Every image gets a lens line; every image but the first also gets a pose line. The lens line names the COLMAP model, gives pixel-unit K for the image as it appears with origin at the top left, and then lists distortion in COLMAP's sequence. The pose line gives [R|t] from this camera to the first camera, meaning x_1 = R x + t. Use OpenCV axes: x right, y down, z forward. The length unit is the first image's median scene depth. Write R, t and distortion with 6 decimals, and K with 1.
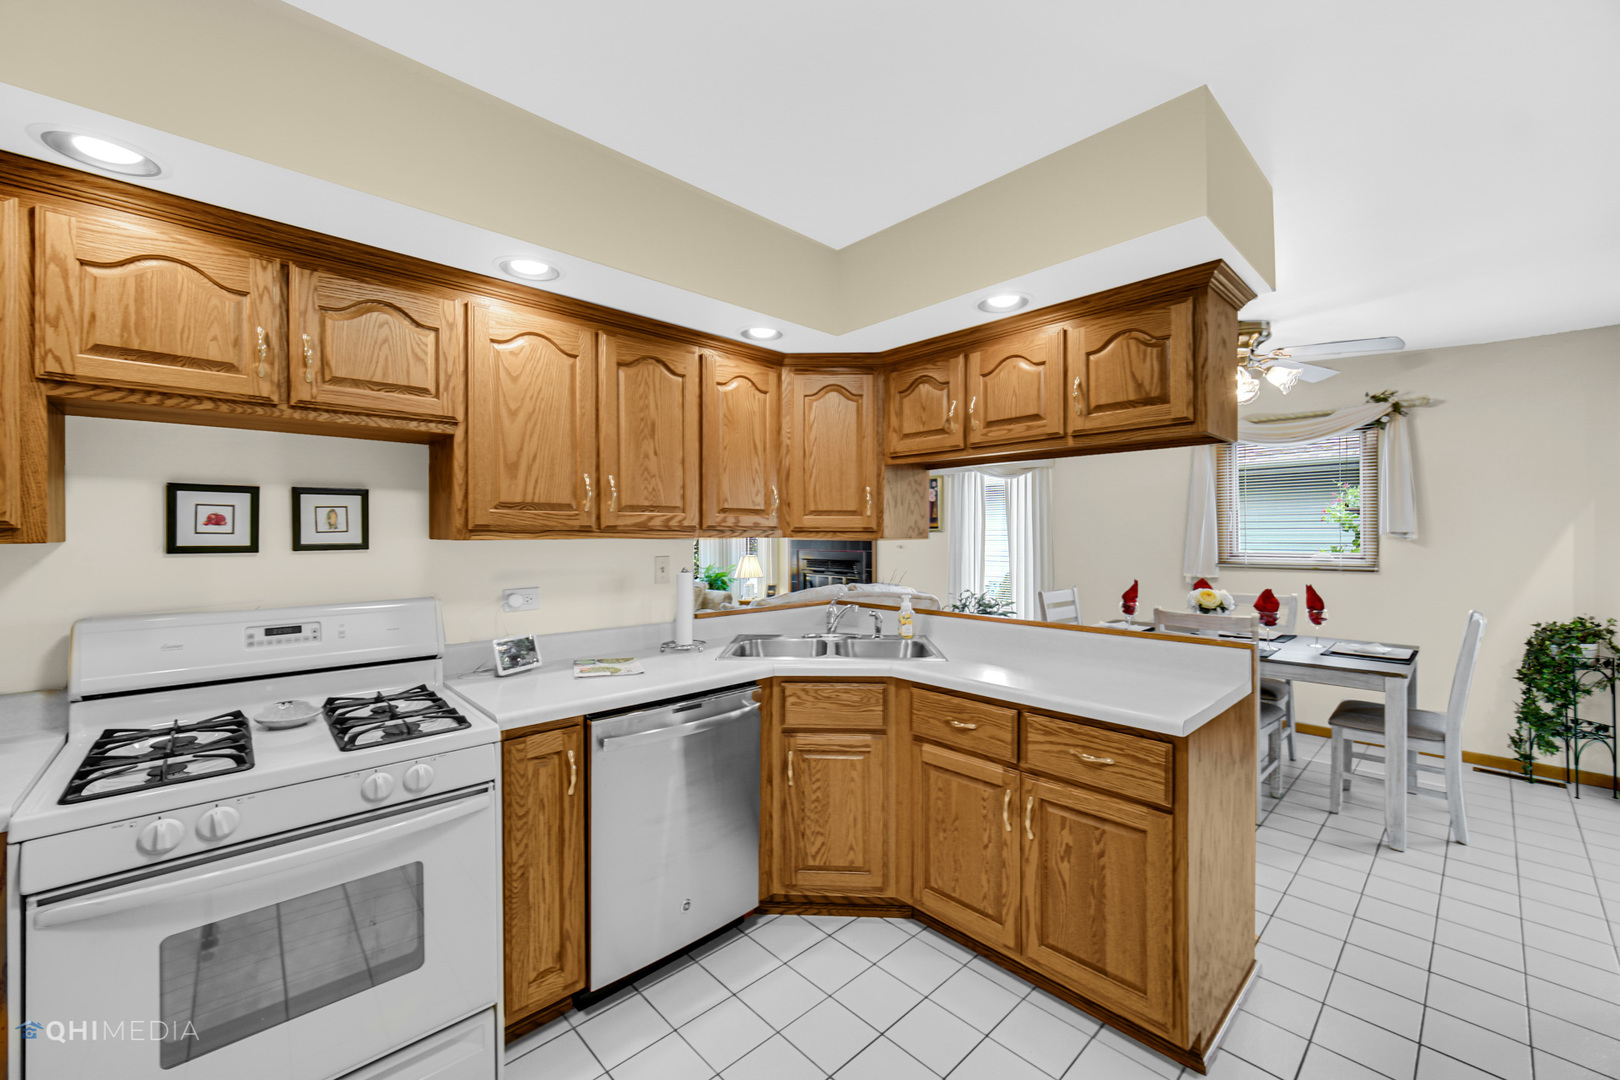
lens RADIAL K [[642.8, 0, 808.2], [0, 642.8, 530.6], [0, 0, 1]] dist [-0.000831, 0.000537]
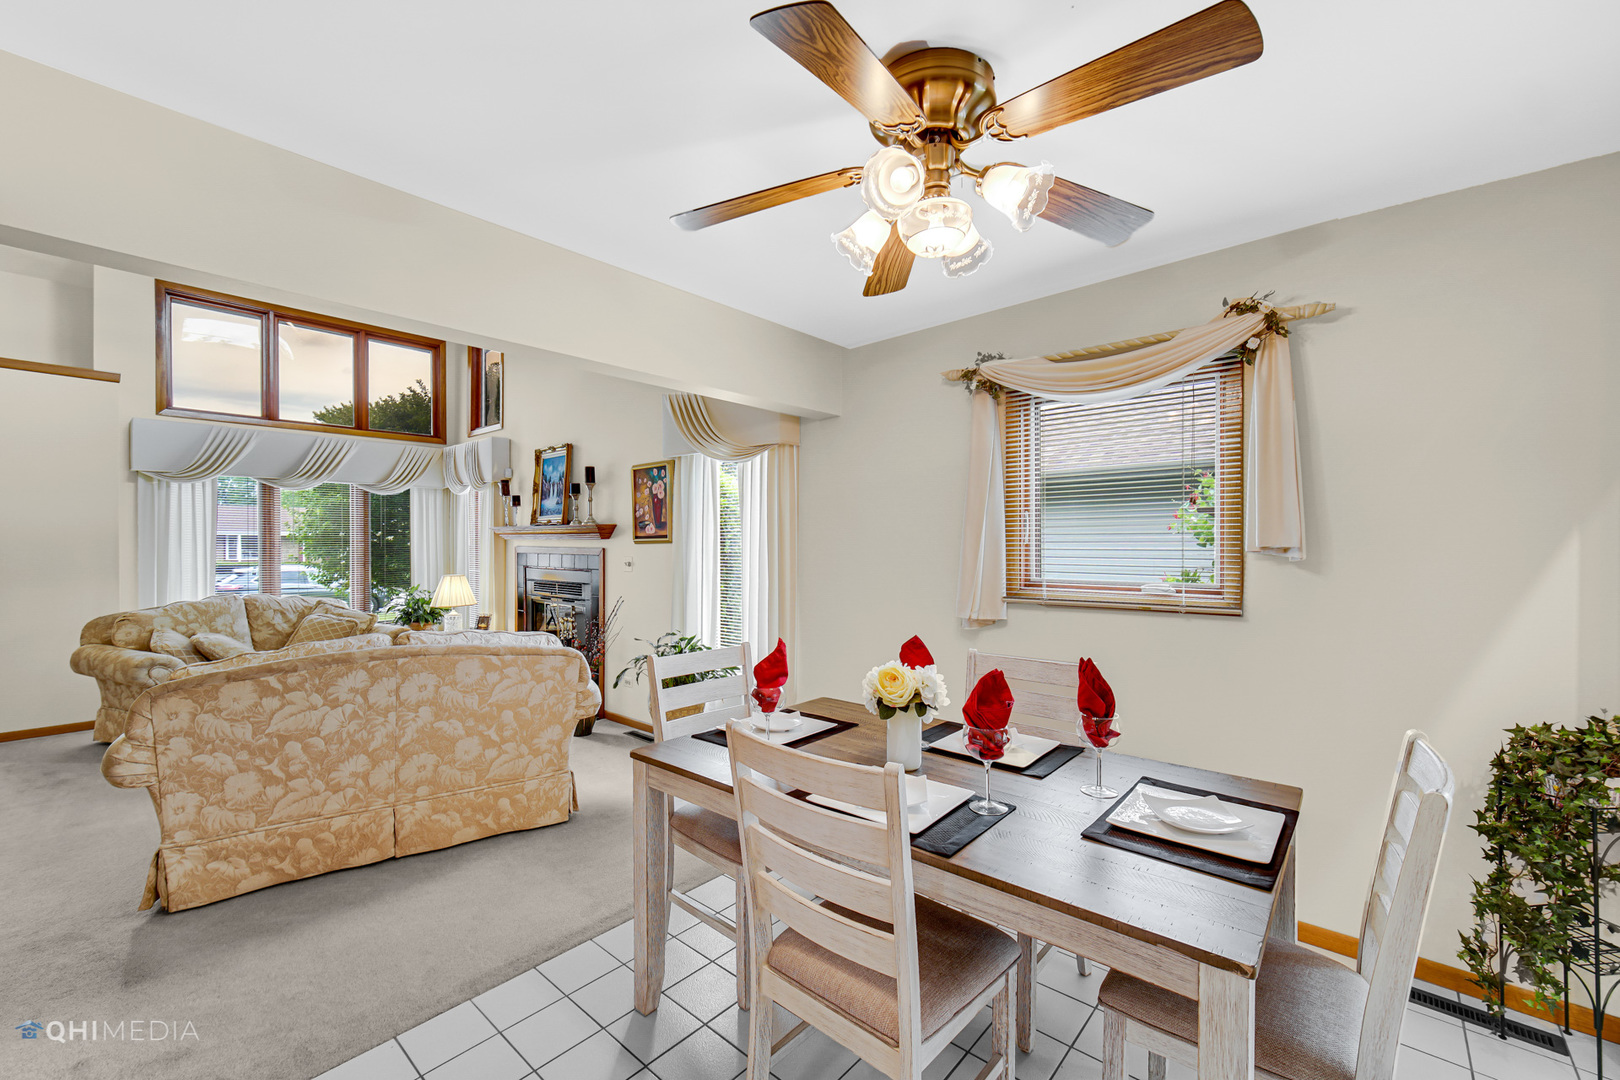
lens RADIAL K [[656.2, 0, 800.6], [0, 656.2, 545.4], [0, 0, 1]] dist [-0.001680, 0.000012]
pose [[0.995477, 0.007832, 0.094684, 0.503642], [-0.008111, 0.999964, 0.002559, 0.002419], [-0.094660, -0.003316, 0.995504, 0.522116]]
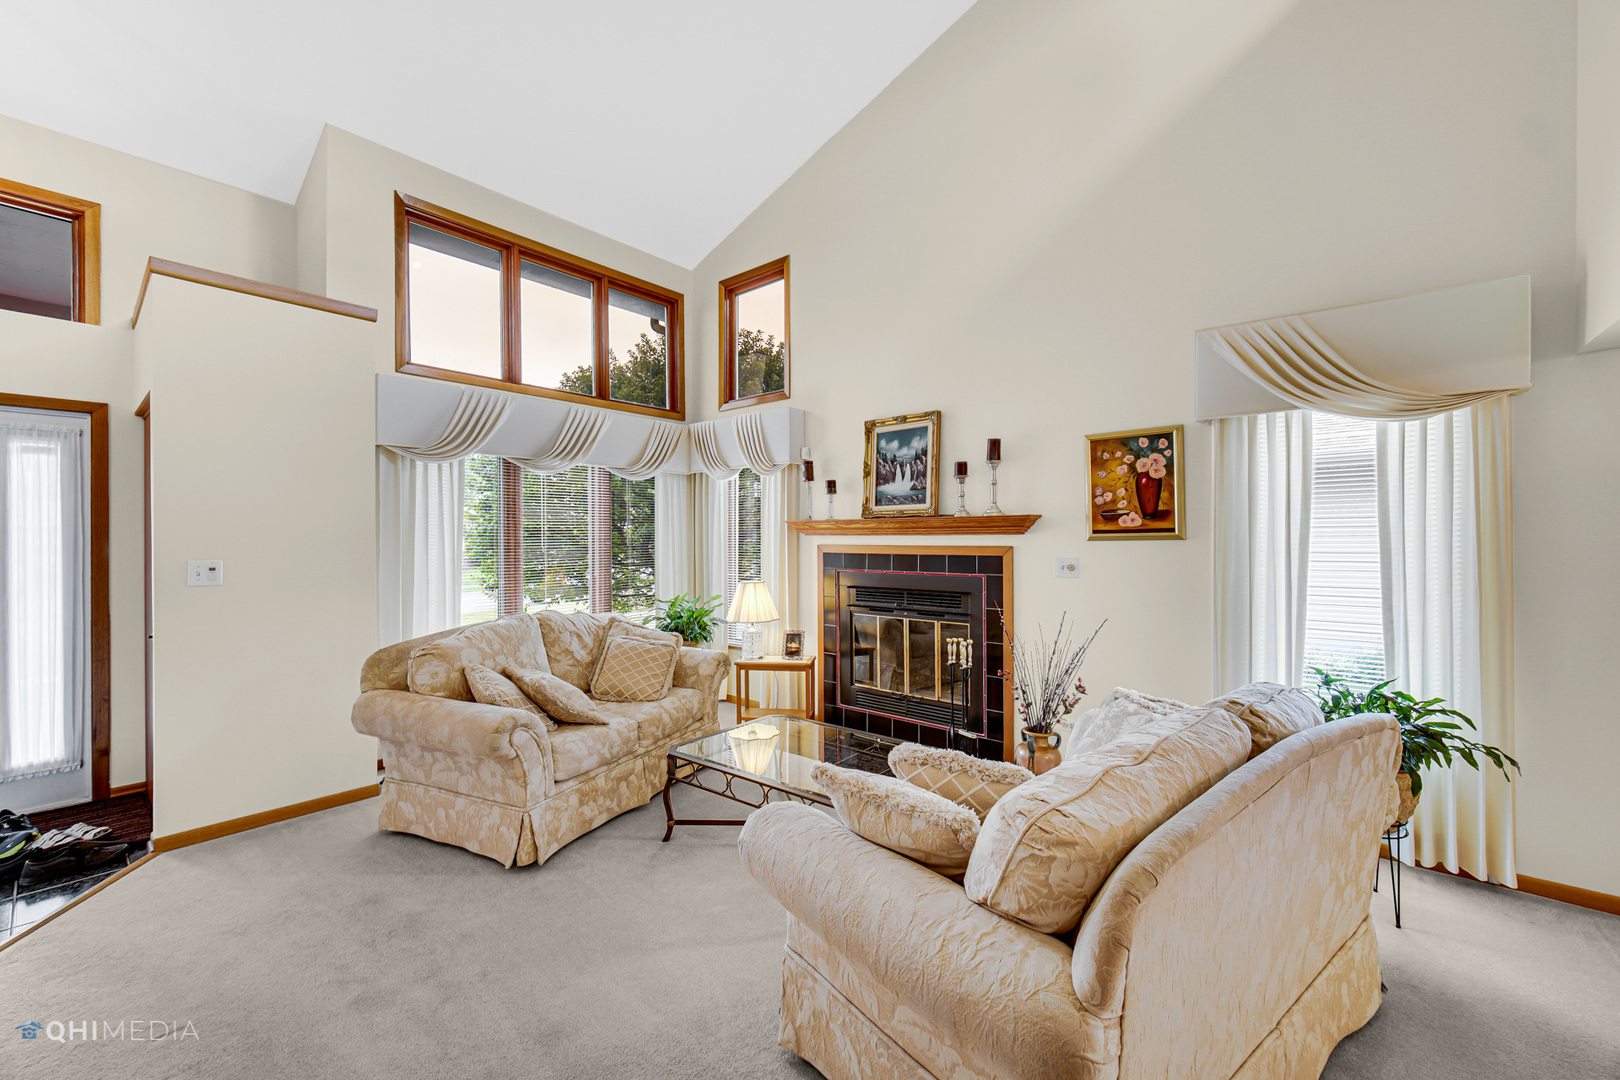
lens RADIAL K [[639.4, 0, 810.0], [0, 639.4, 540.0], [0, 0, 1]] dist [0.000607, 0.000120]
pose [[0.992595, 0.003027, 0.121435, -0.248521], [-0.002952, 0.999995, -0.000799, 0.006565], [-0.121437, 0.000434, 0.992599, 0.980407]]
